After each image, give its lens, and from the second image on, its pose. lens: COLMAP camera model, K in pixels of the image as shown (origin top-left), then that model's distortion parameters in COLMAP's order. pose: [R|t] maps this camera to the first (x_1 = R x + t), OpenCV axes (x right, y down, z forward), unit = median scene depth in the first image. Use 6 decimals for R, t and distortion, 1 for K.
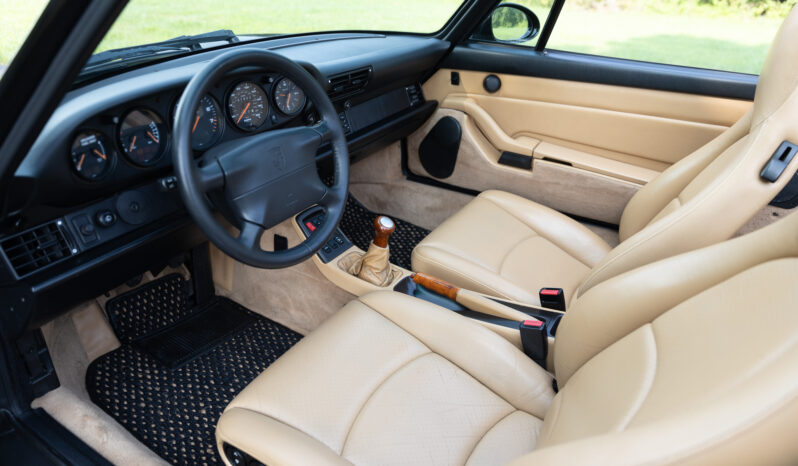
lens RADIAL K [[530.4, 0, 401.1], [0, 530.4, 236.7], [0, 0, 1]] dist [0.020244, -0.009011]
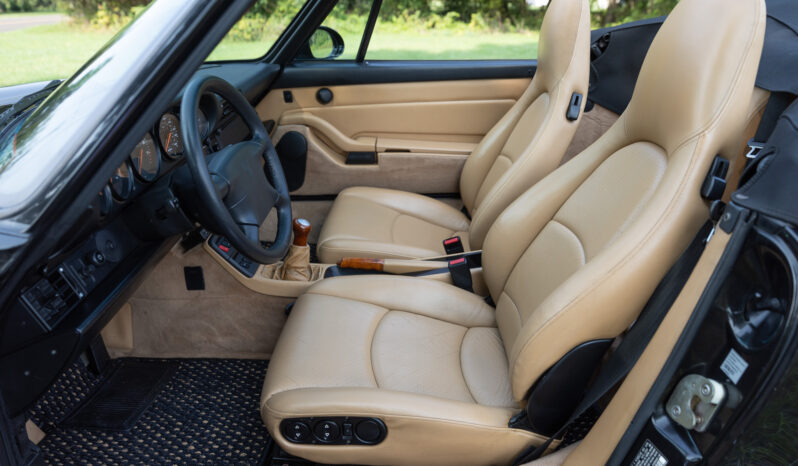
lens RADIAL K [[574.6, 0, 403.1], [0, 574.6, 234.1], [0, 0, 1]] dist [0.017334, 0.008368]
pose [[0.860719, -0.242615, 0.447549, -0.301760], [0.276767, 0.960870, -0.011389, 0.052217], [-0.427273, 0.133669, 0.894187, -0.117691]]
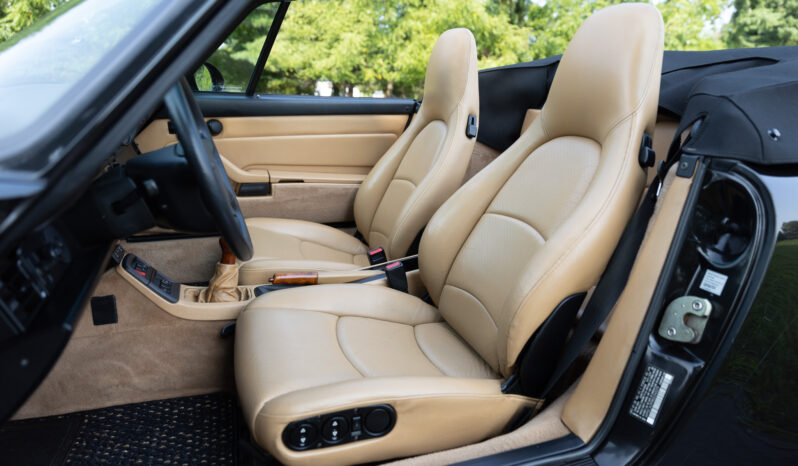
lens RADIAL K [[530.4, 0, 403.1], [0, 530.4, 233.1], [0, 0, 1]] dist [0.020244, -0.009011]
pose [[0.623214, -0.224160, 0.749238, -0.463434], [0.358103, 0.933497, -0.018581, 0.079316], [-0.695246, 0.279884, 0.662041, 0.055750]]
